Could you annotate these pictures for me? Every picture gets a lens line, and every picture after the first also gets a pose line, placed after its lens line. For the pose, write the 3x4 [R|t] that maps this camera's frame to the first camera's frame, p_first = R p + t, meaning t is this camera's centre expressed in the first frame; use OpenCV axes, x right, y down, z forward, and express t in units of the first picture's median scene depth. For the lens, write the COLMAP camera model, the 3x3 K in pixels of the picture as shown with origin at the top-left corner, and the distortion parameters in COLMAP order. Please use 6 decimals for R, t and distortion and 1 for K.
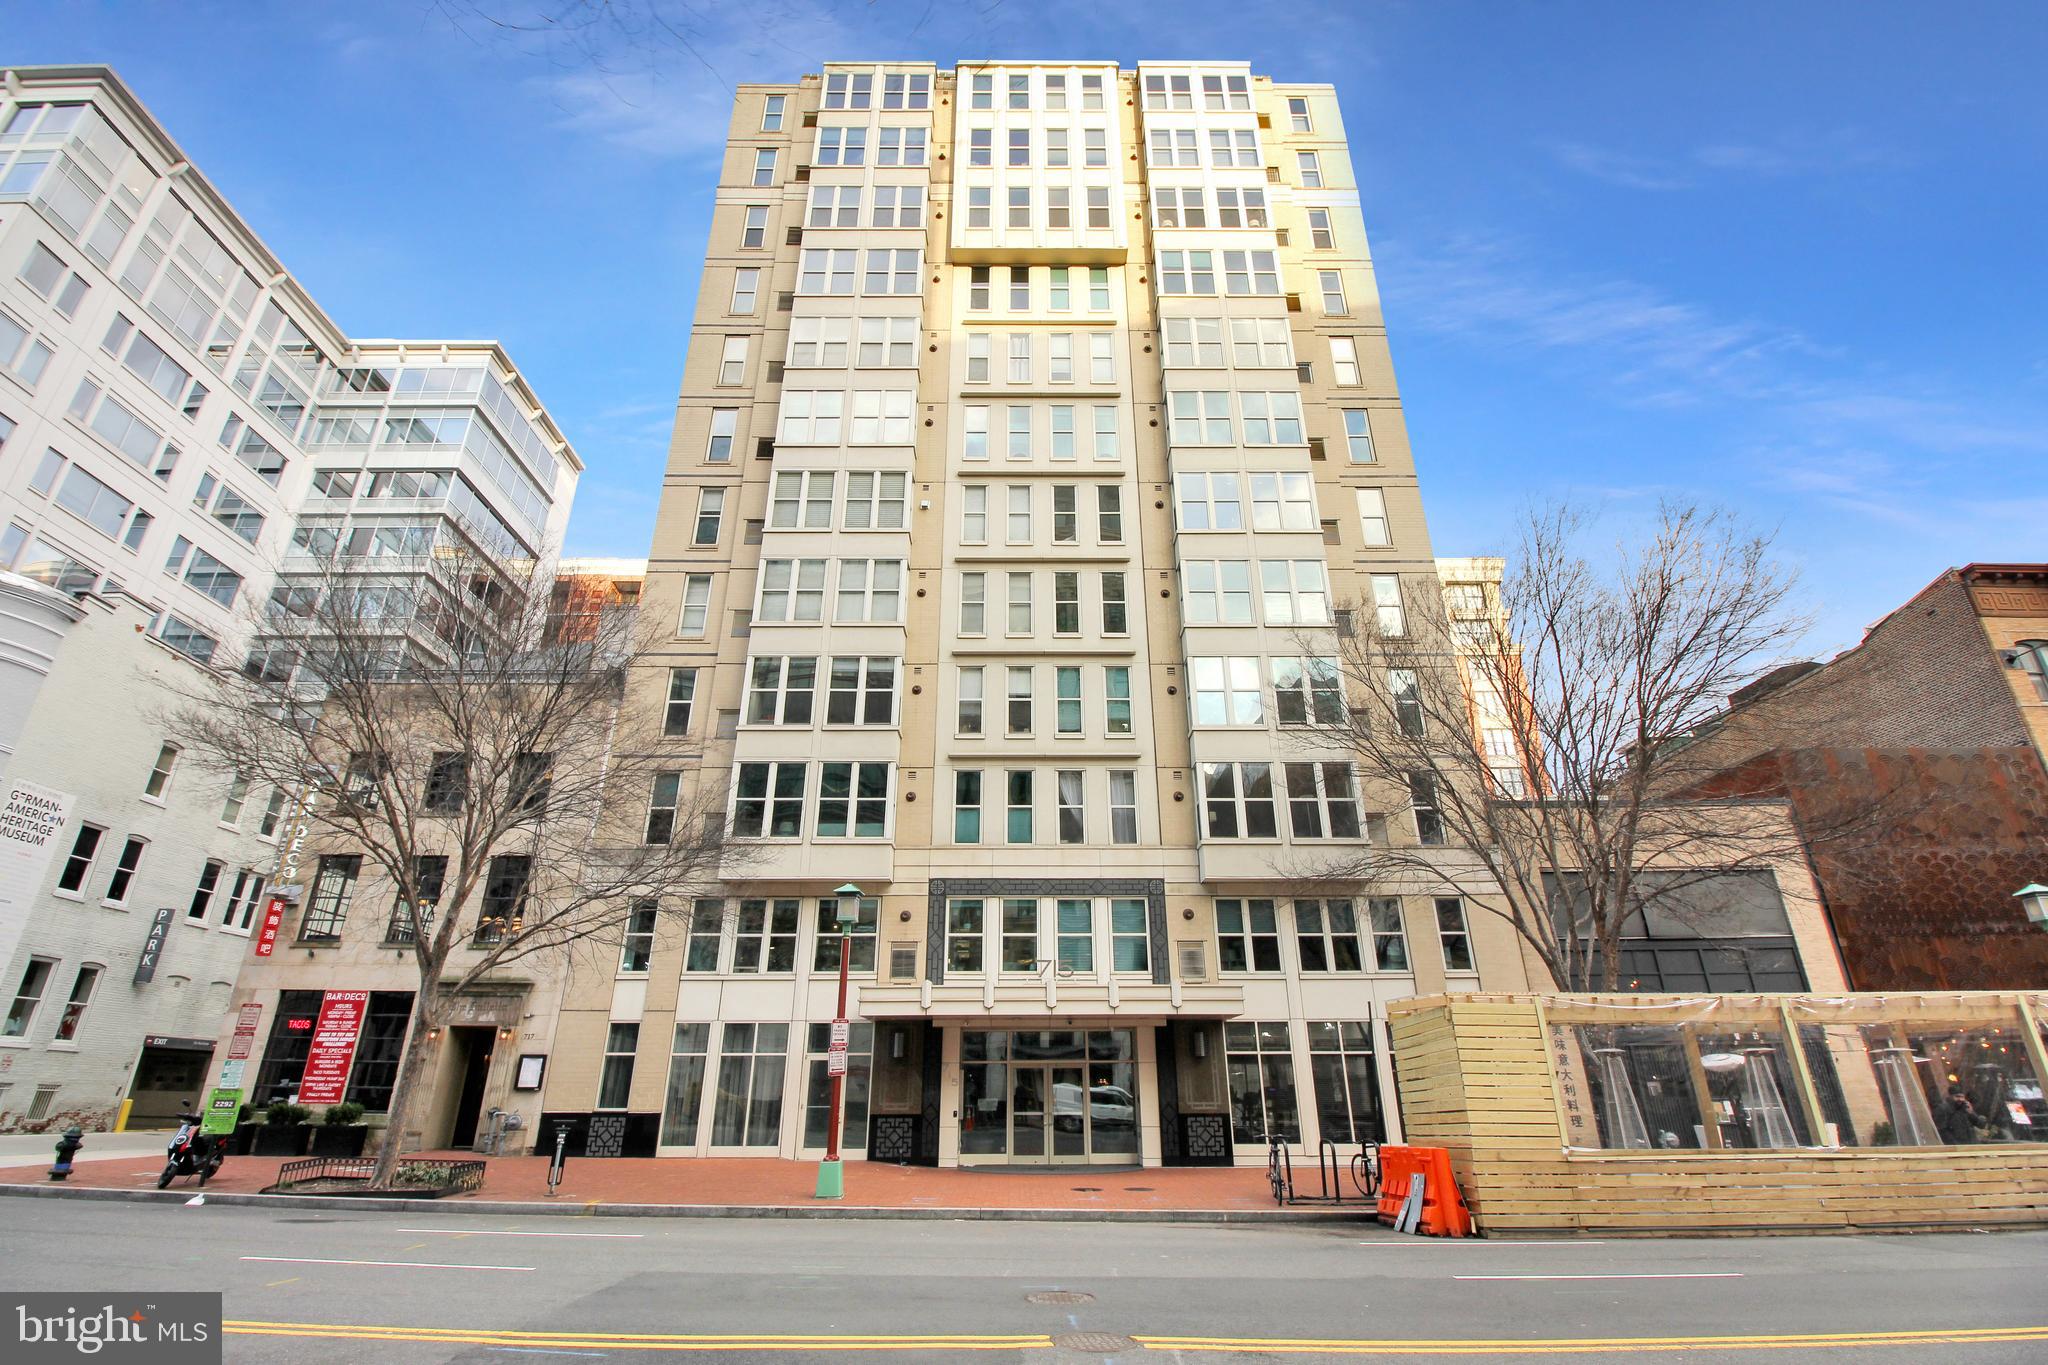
lens RADIAL K [[947.1, 0, 1018.2], [0, 947.1, 650.2], [0, 0, 1]] dist [-0.004237, -0.010780]
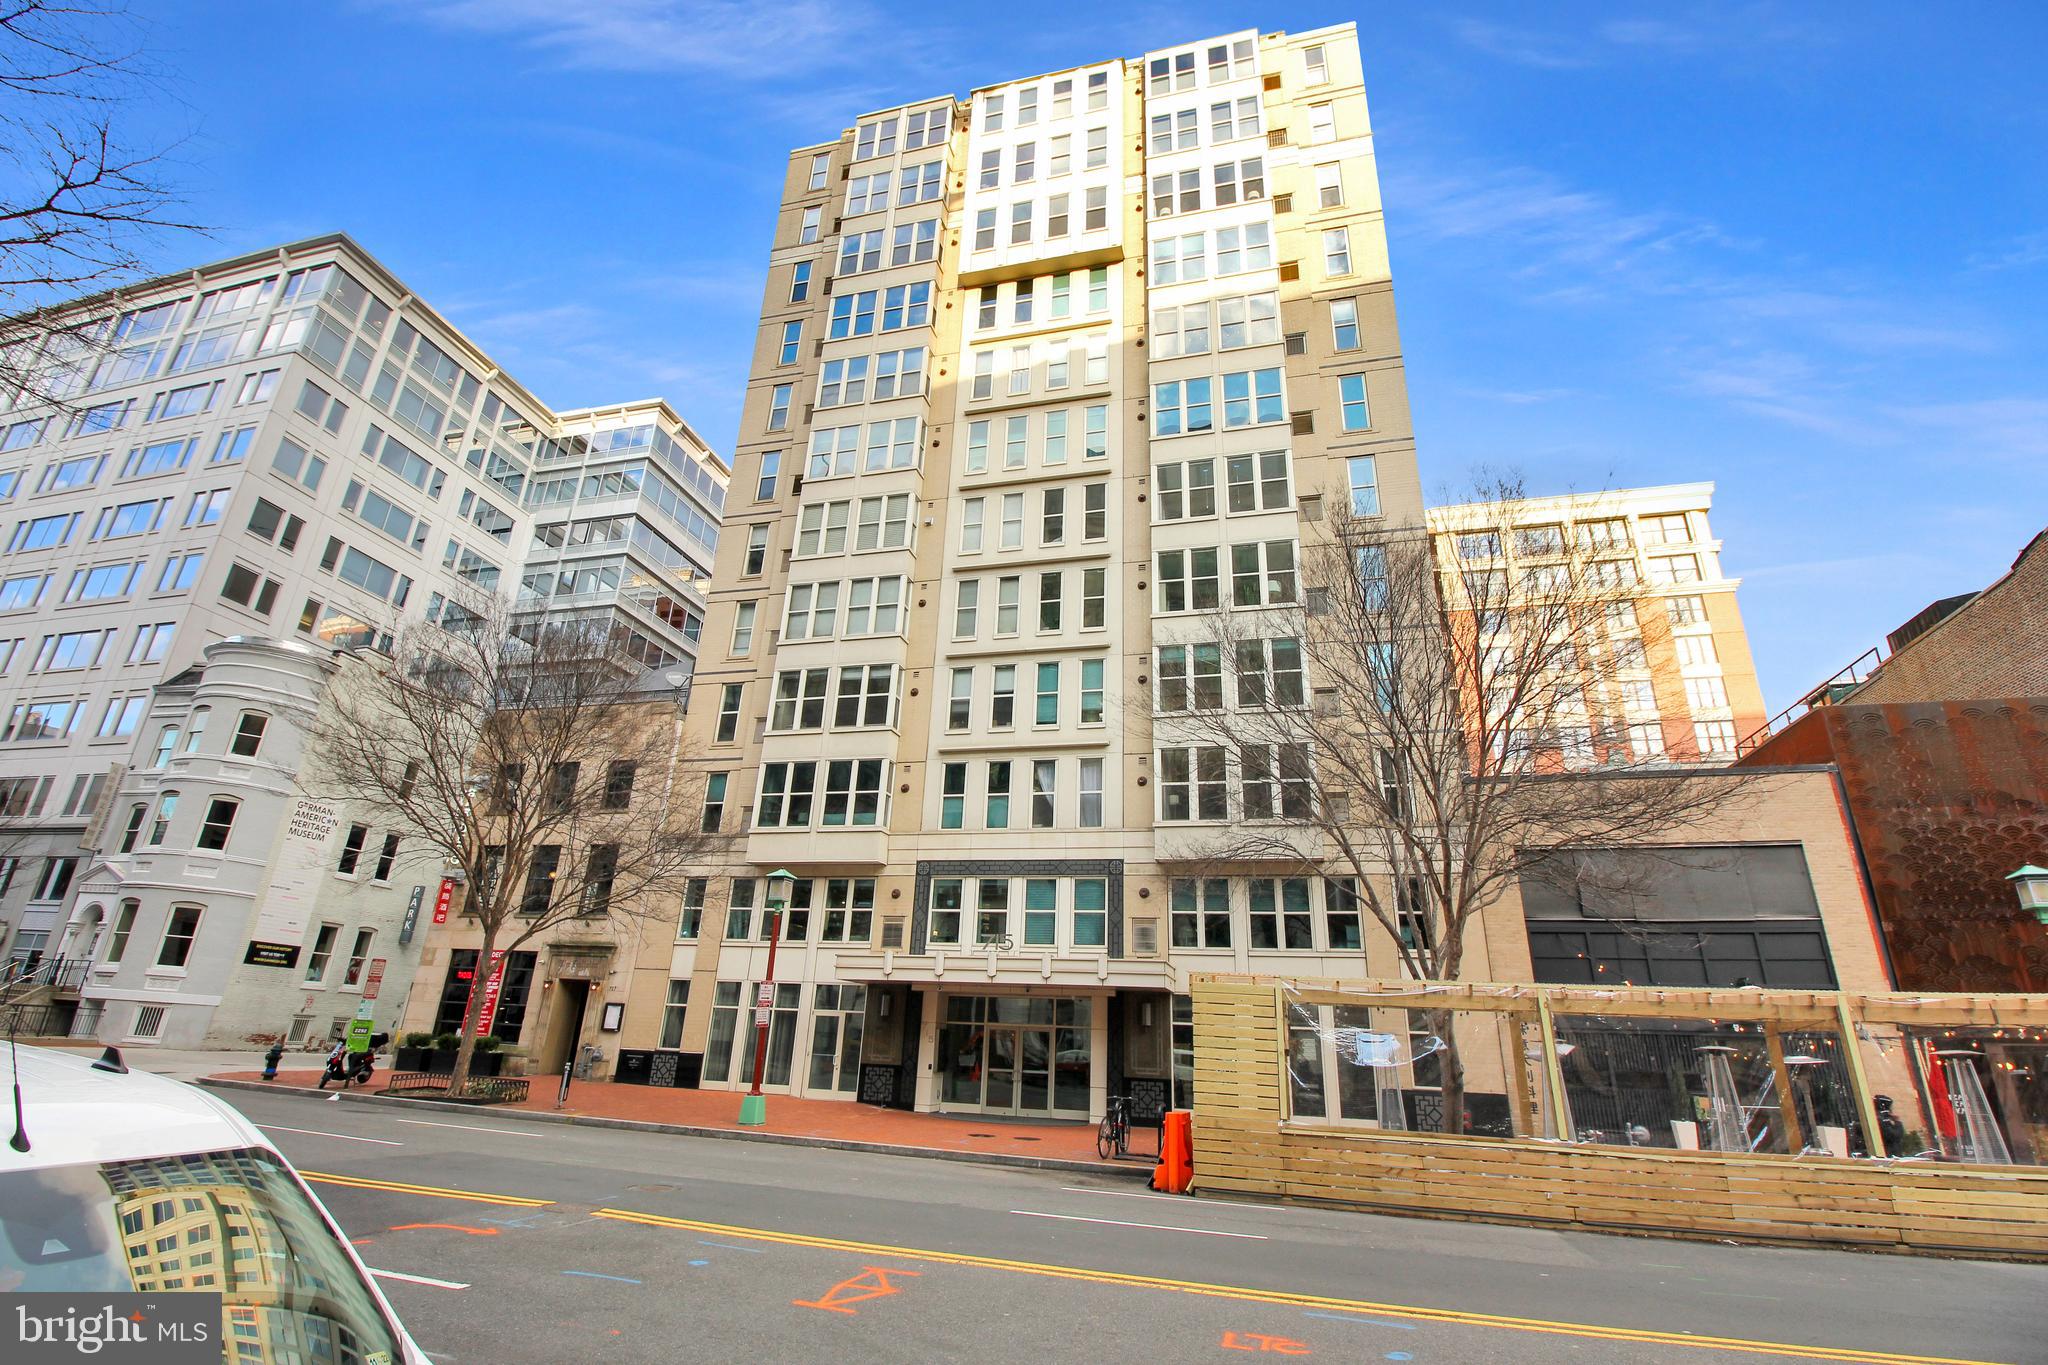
lens RADIAL K [[947.1, 0, 1018.2], [0, 947.1, 650.2], [0, 0, 1]] dist [-0.004237, -0.010780]
pose [[0.962190, -0.064995, -0.264510, 0.312667], [0.073493, 0.997045, 0.022349, -0.023451], [0.262276, -0.040944, 0.964124, -0.042960]]
